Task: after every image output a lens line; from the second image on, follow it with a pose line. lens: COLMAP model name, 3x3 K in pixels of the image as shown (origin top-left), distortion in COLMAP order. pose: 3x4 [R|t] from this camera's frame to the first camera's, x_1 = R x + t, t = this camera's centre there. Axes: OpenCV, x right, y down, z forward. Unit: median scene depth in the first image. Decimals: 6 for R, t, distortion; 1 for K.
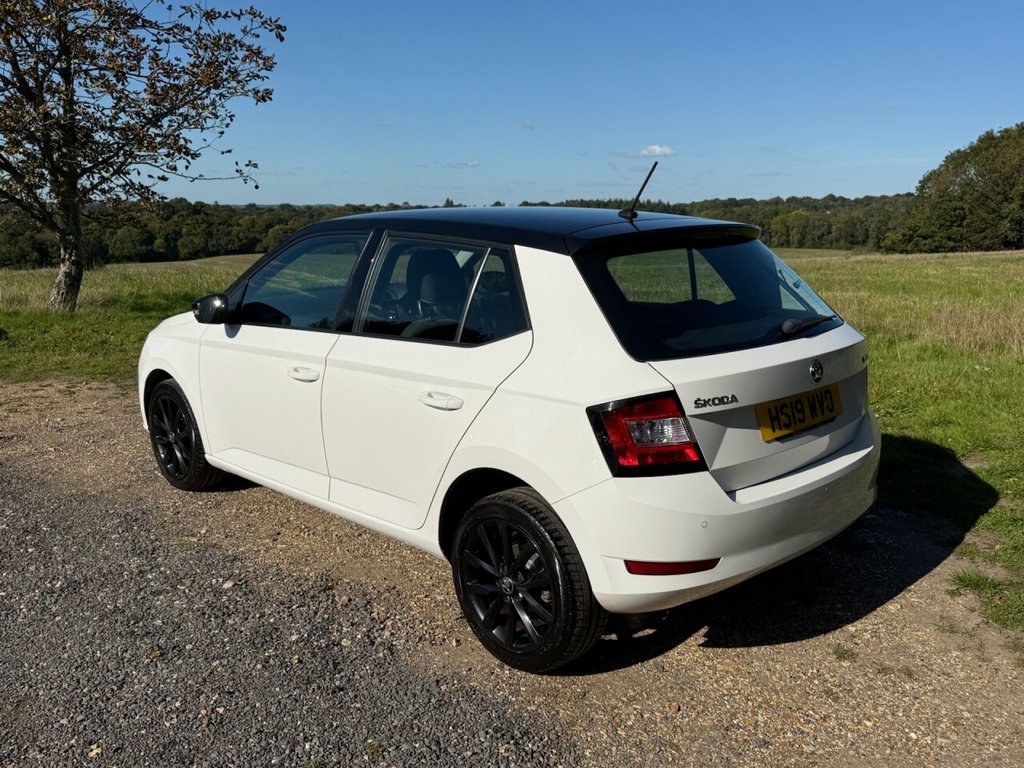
lens RADIAL K [[893.4, 0, 511.8], [0, 893.4, 384.5], [0, 0, 1]] dist [0.135647, -0.272710]
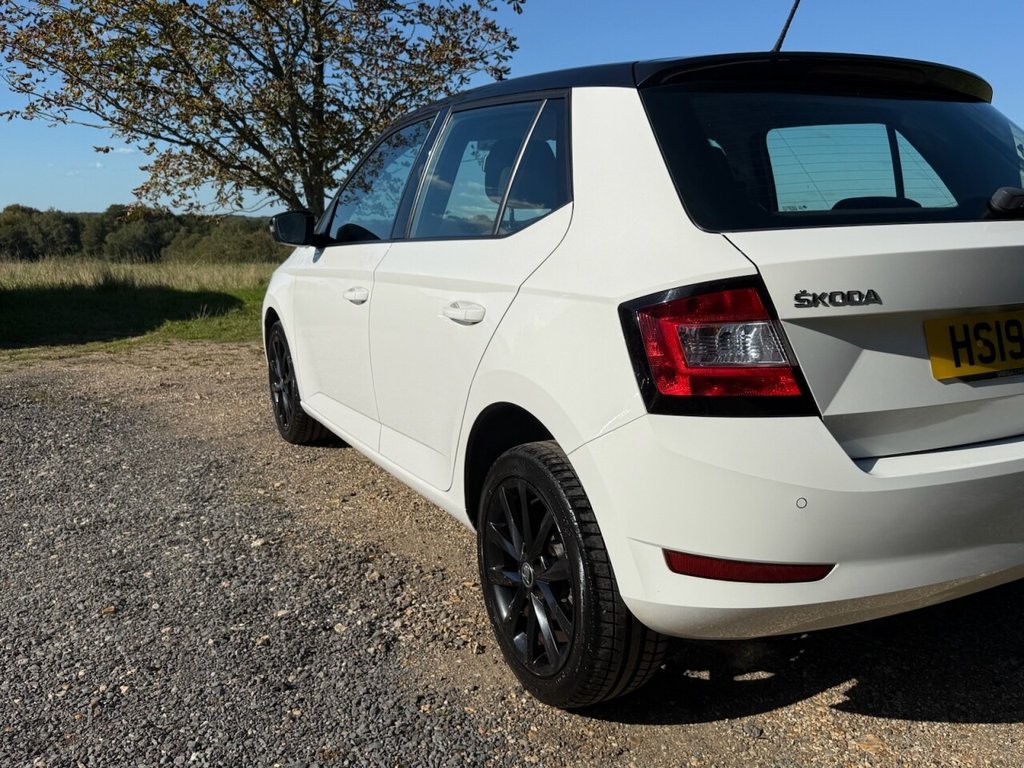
lens RADIAL K [[891.5, 0, 514.7], [0, 891.5, 383.3], [0, 0, 1]] dist [0.146917, -0.307136]
pose [[0.952515, 0.051456, -0.300112, 0.173855], [-0.056414, 0.998376, -0.007872, 0.076507], [0.299219, 0.024429, 0.953872, 0.311587]]
